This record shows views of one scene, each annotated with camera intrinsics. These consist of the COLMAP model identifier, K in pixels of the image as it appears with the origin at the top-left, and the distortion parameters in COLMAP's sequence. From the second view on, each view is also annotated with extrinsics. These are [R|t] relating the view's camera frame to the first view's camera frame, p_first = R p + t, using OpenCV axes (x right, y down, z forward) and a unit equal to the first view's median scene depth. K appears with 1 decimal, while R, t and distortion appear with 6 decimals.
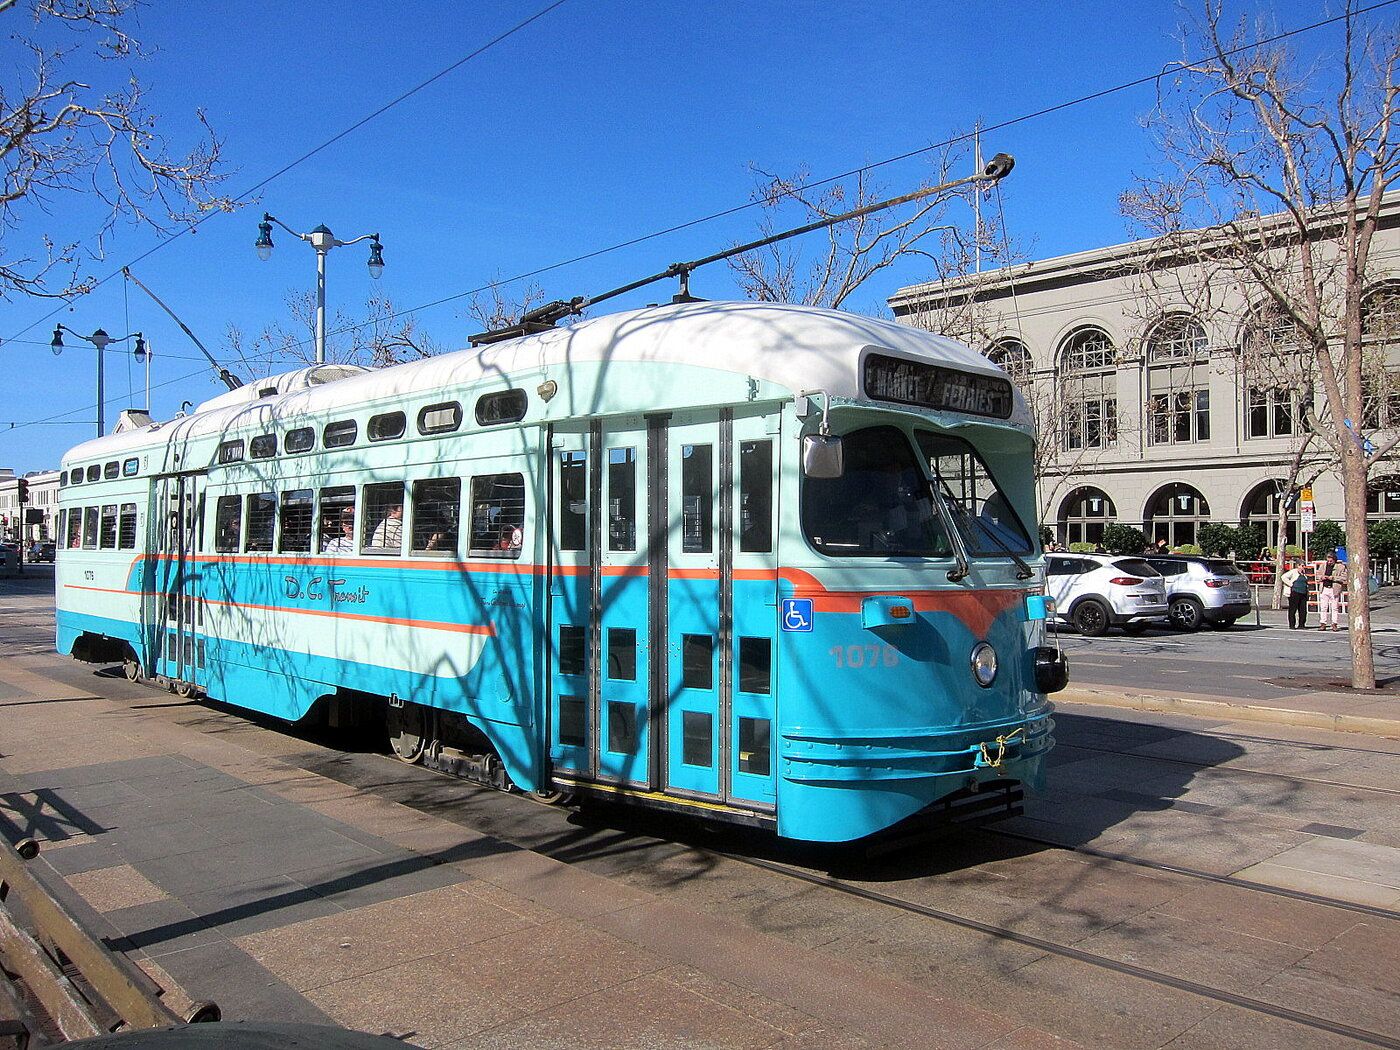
lens RADIAL K [[1396.1, 0, 698.0], [0, 1396.1, 543.5], [0, 0, 1]] dist [-0.035390, 0.027583]
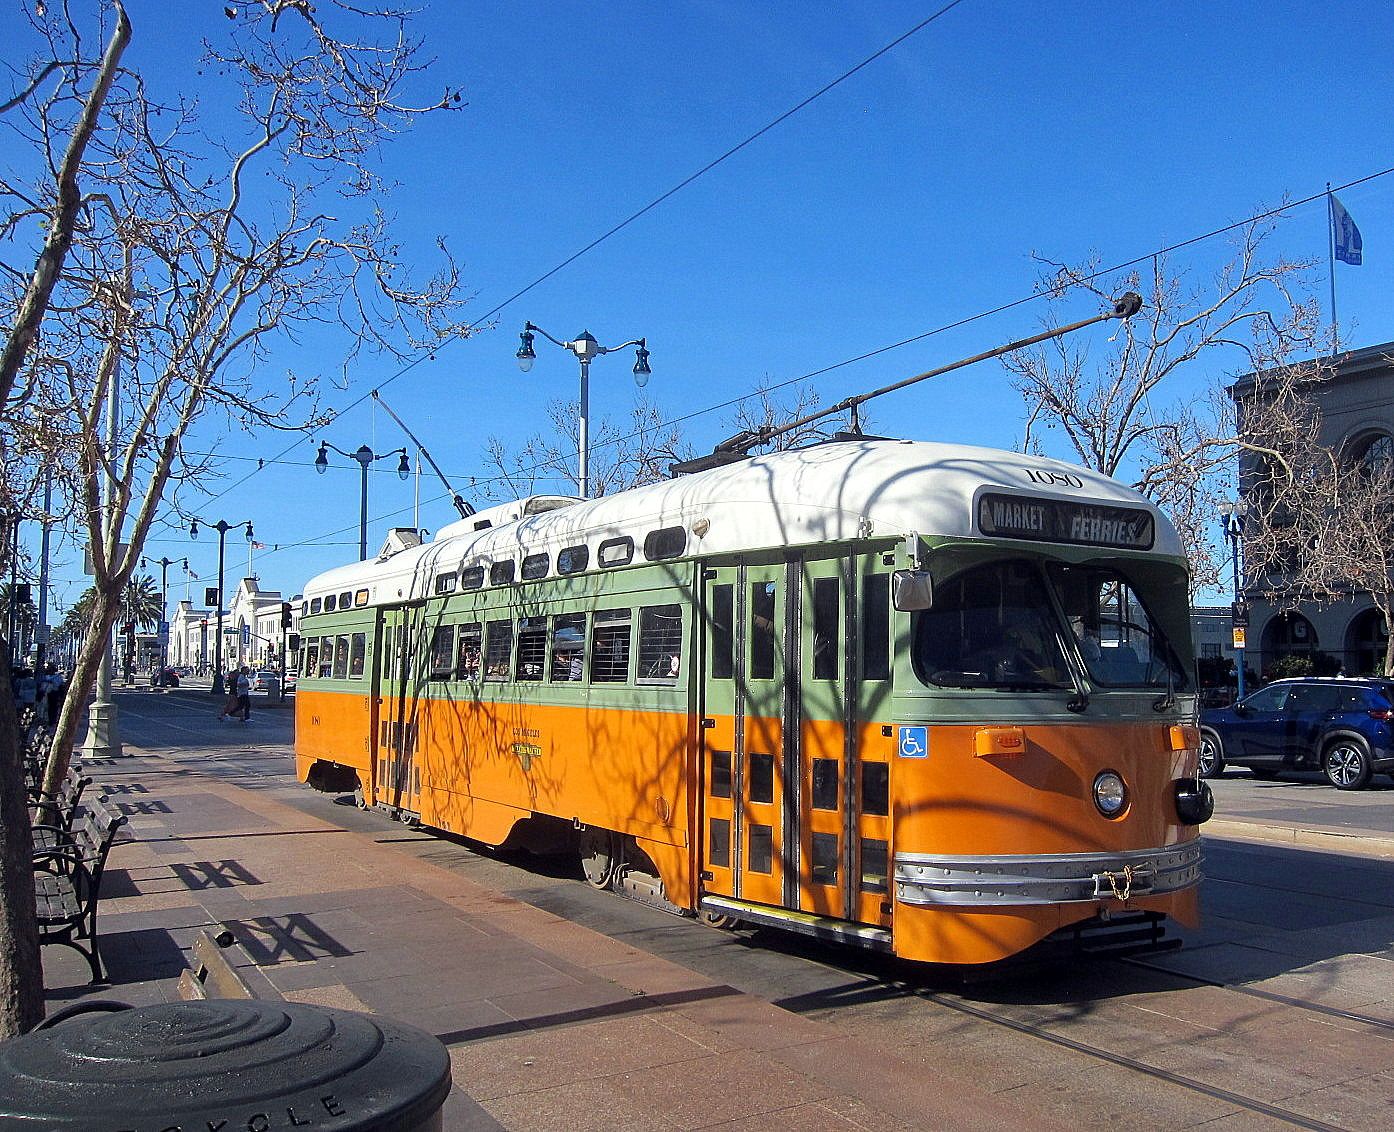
lens RADIAL K [[1570.2, 0, 697.0], [0, 1570.2, 566.0], [0, 0, 1]] dist [0.012486, -0.065552]
pose [[0.980528, -0.011470, -0.196044, 0.087321], [-0.001752, 0.997742, -0.067138, -0.000233], [0.196372, 0.066174, 0.978294, -0.118559]]
